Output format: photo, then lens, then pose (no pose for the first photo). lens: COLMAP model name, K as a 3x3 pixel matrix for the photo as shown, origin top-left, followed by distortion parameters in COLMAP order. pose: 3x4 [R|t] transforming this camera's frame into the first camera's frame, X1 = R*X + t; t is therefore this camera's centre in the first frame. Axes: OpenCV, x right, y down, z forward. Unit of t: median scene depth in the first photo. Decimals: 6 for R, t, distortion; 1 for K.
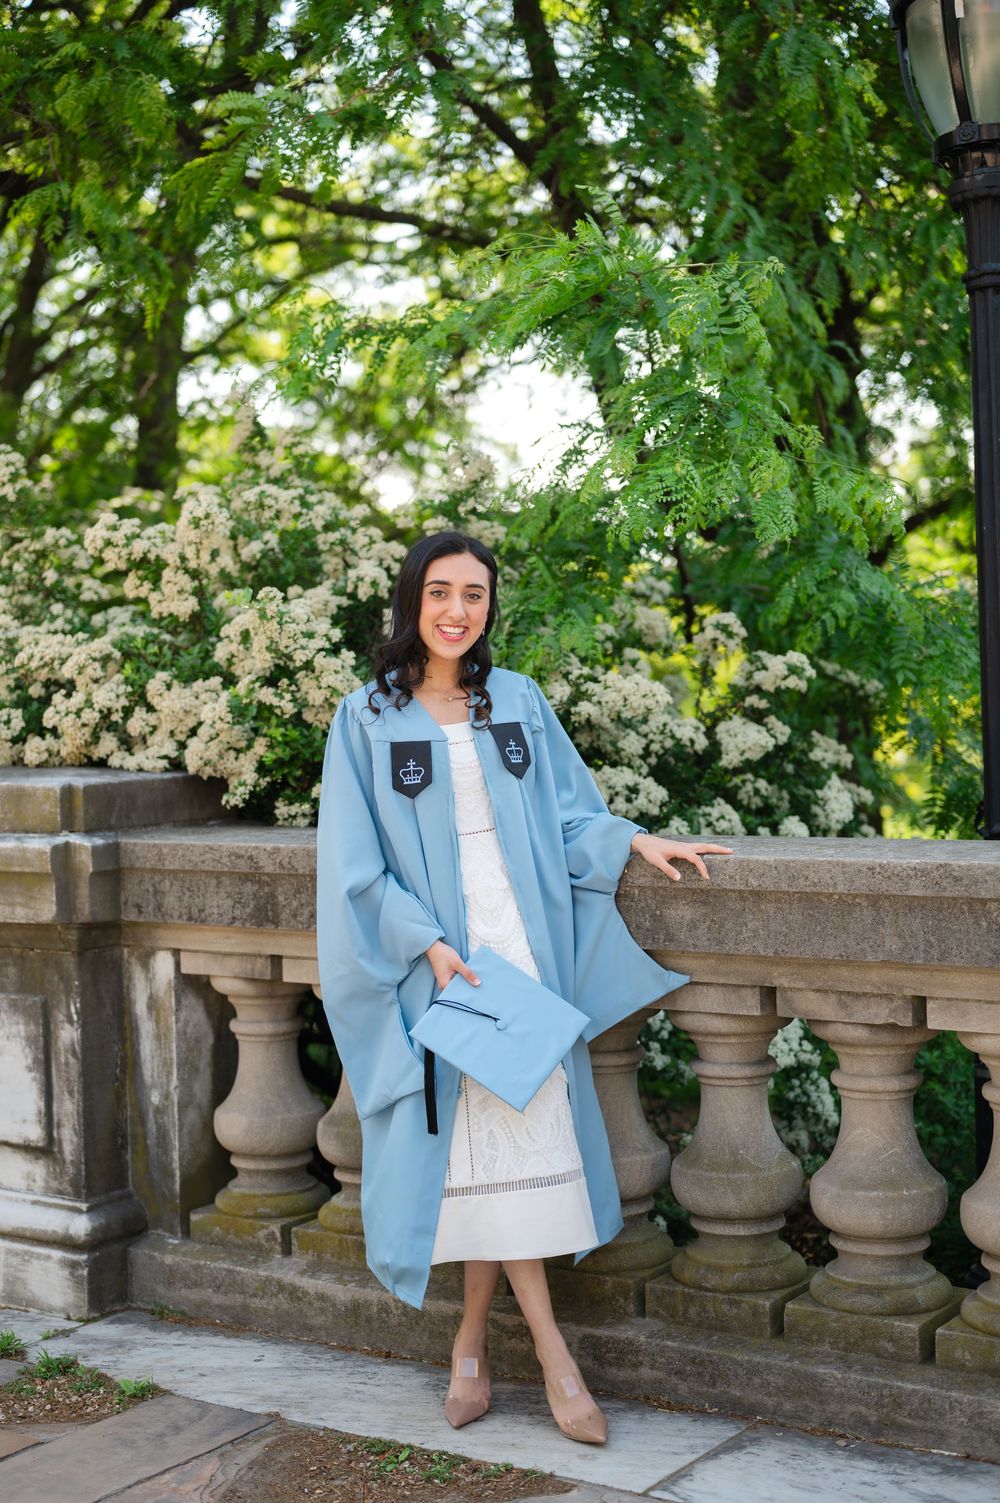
lens RADIAL K [[2178.9, 0, 500.8], [0, 2178.9, 721.6], [0, 0, 1]] dist [0.006003, -0.069209]
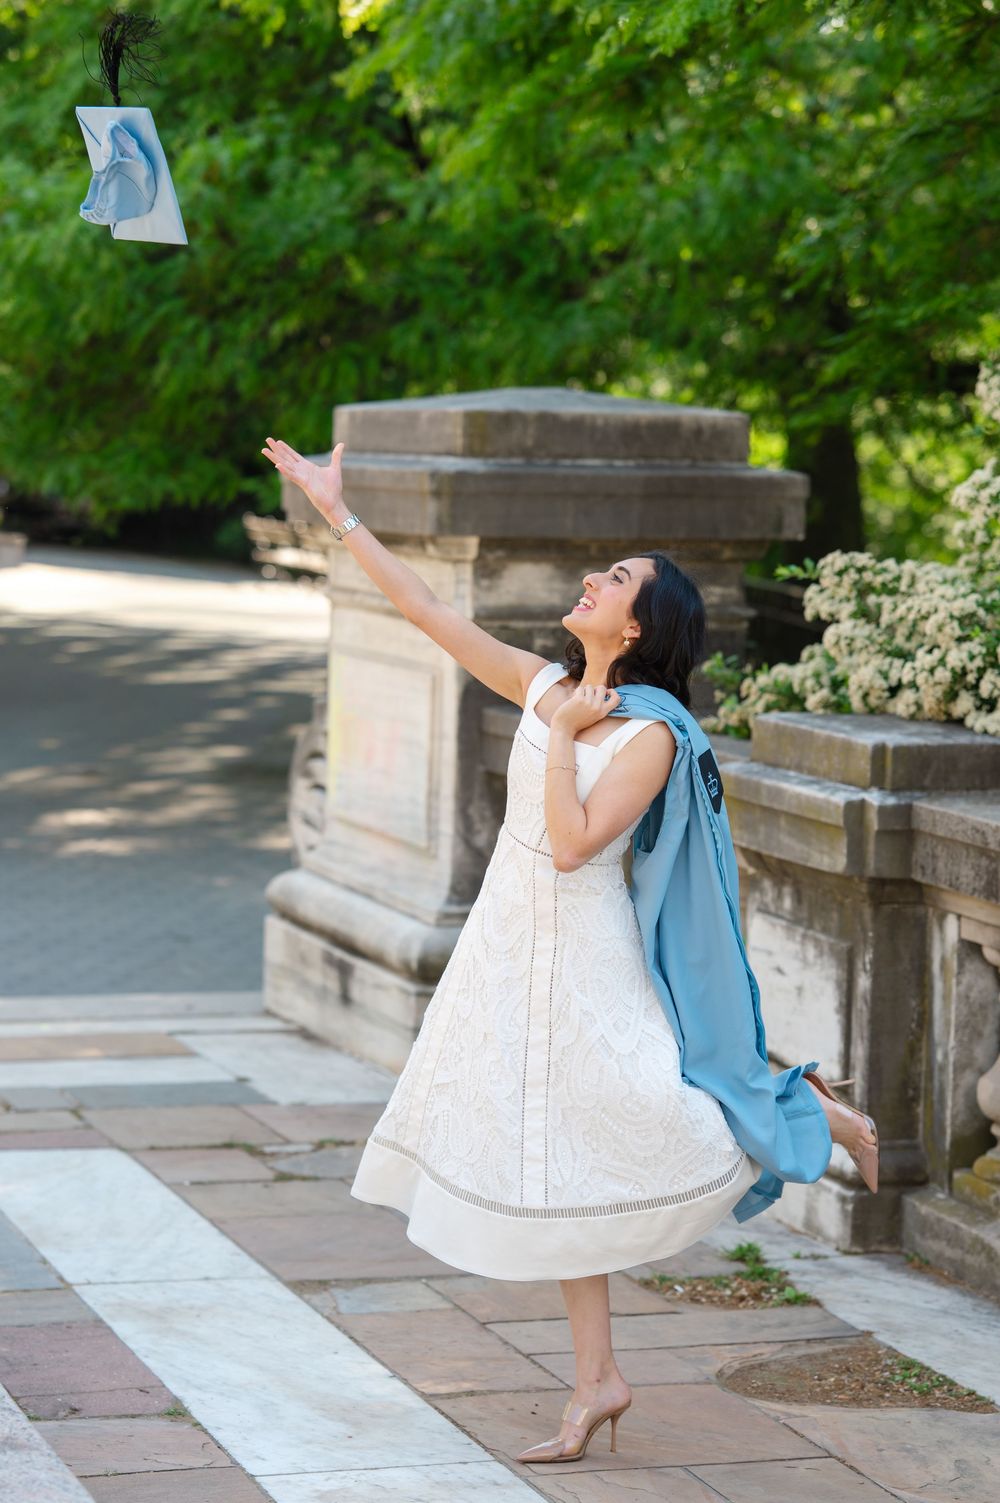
lens RADIAL K [[3868.2, 0, 500.4], [0, 3868.2, 844.1], [0, 0, 1]] dist [0.037136, -0.424356]
pose [[0.793139, 0.110580, -0.598918, 0.756473], [-0.056243, 0.992476, 0.108761, -0.111980], [0.606438, -0.052577, 0.793390, -0.560629]]
